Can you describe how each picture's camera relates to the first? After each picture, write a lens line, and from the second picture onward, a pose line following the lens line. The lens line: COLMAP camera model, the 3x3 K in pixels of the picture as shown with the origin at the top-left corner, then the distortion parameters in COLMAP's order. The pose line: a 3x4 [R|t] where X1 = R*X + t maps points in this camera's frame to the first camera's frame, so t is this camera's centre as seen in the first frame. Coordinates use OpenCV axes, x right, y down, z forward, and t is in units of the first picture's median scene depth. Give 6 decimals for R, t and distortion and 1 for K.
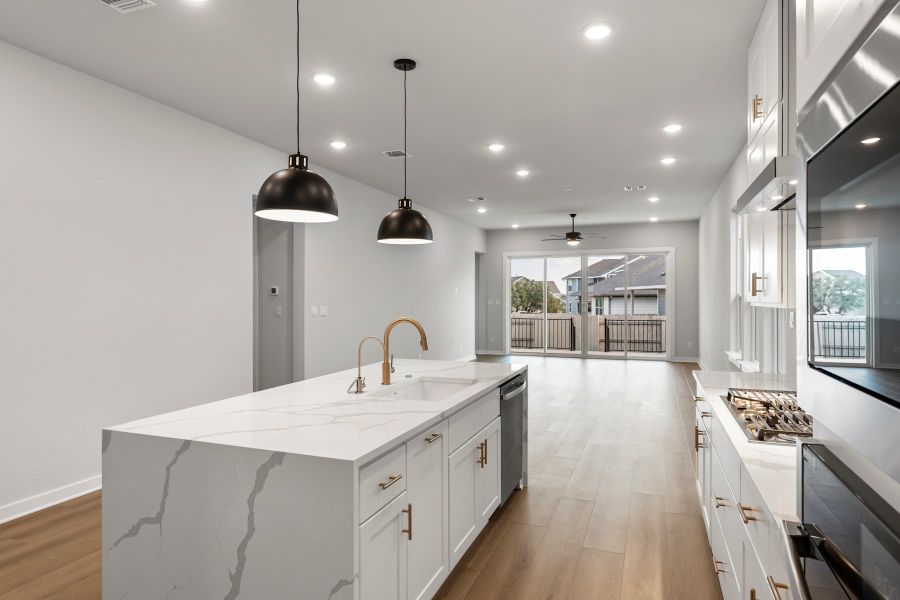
lens RADIAL K [[540.4, 0, 447.2], [0, 540.4, 291.5], [0, 0, 1]] dist [-0.021807, 0.003563]
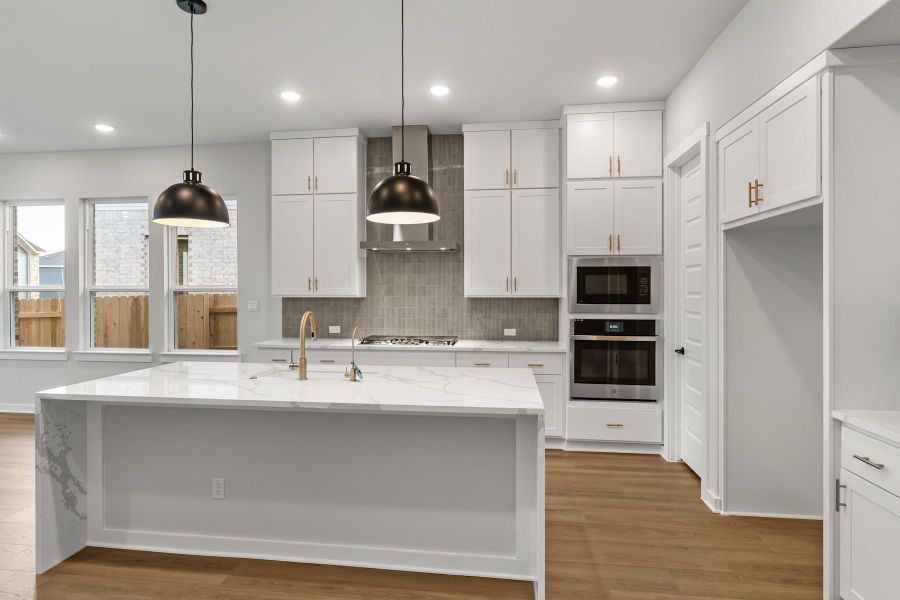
lens RADIAL K [[489.9, 0, 445.0], [0, 489.9, 296.3], [0, 0, 1]] dist [-0.001511, 0.000195]
pose [[-0.238156, -0.006491, 0.971205, -0.314109], [-0.010212, 0.999939, 0.004179, 0.003394], [-0.971173, -0.008923, -0.238208, 0.283103]]
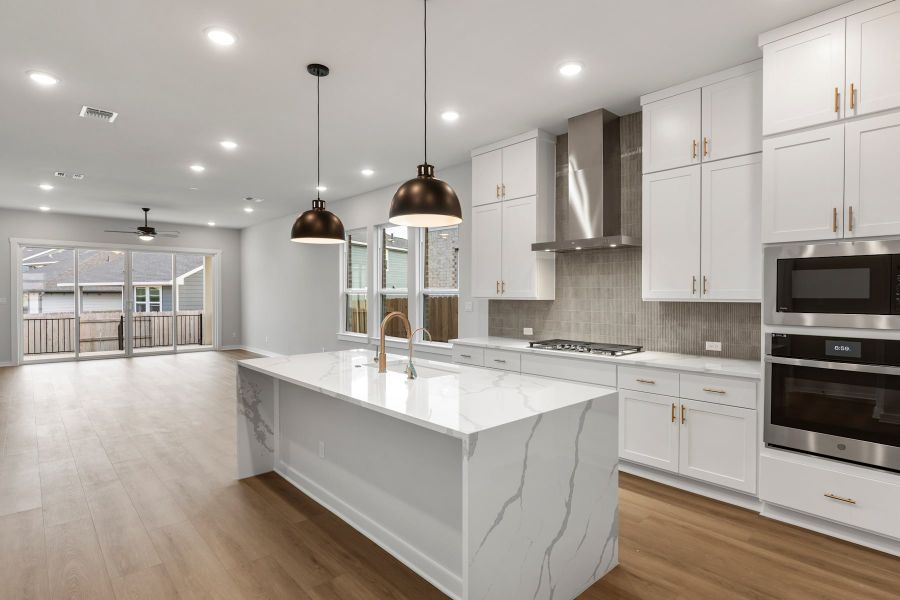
lens RADIAL K [[470.4, 0, 450.0], [0, 470.4, 303.0], [0, 0, 1]] dist [0.000764, 0.003961]
pose [[0.450412, -0.014780, 0.892699, -0.277167], [-0.011983, 0.999673, 0.022597, 0.001101], [-0.892741, -0.020875, 0.450087, 0.130116]]
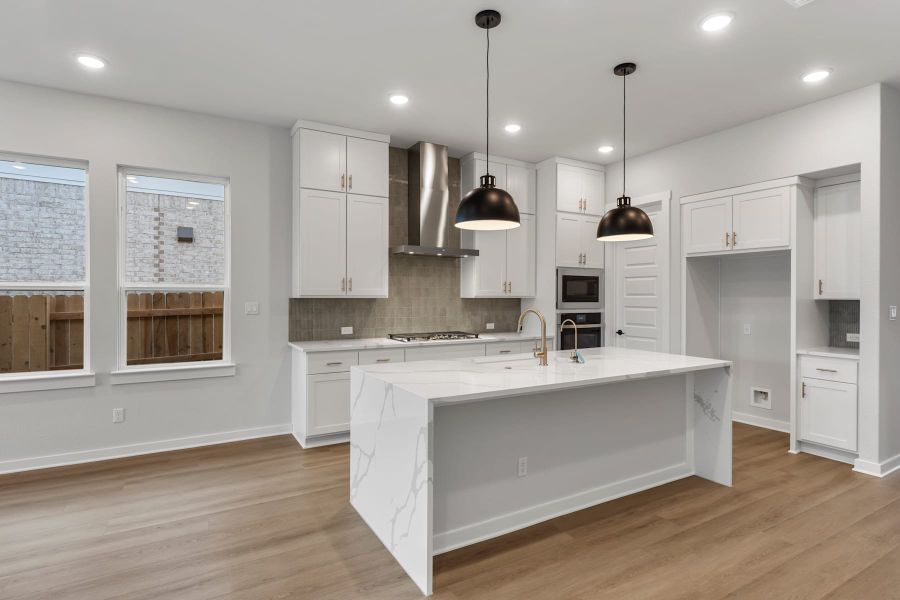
lens RADIAL K [[459.0, 0, 447.0], [0, 459.0, 298.2], [0, 0, 1]] dist [-0.009038, 0.003654]
pose [[-0.773246, -0.002398, 0.634102, -0.178522], [-0.007715, 0.999954, -0.005626, 0.009530], [-0.634059, -0.009243, -0.773229, 0.559560]]
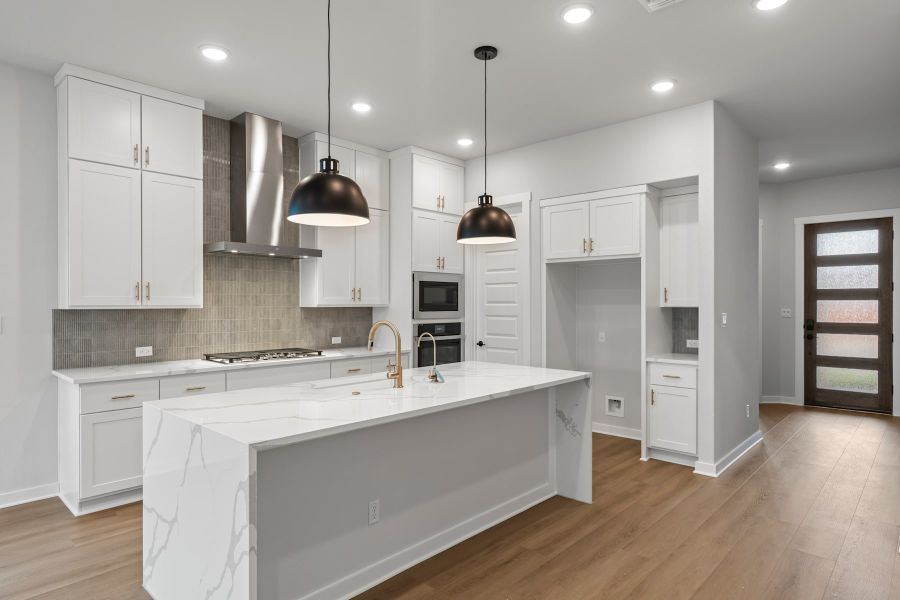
lens RADIAL K [[517.9, 0, 446.7], [0, 517.9, 305.1], [0, 0, 1]] dist [-0.006877, 0.001412]
pose [[-0.925823, 0.002042, 0.377952, -0.171479], [-0.000556, 0.999977, -0.006765, 0.007359], [-0.377957, -0.006473, -0.925800, 0.544644]]
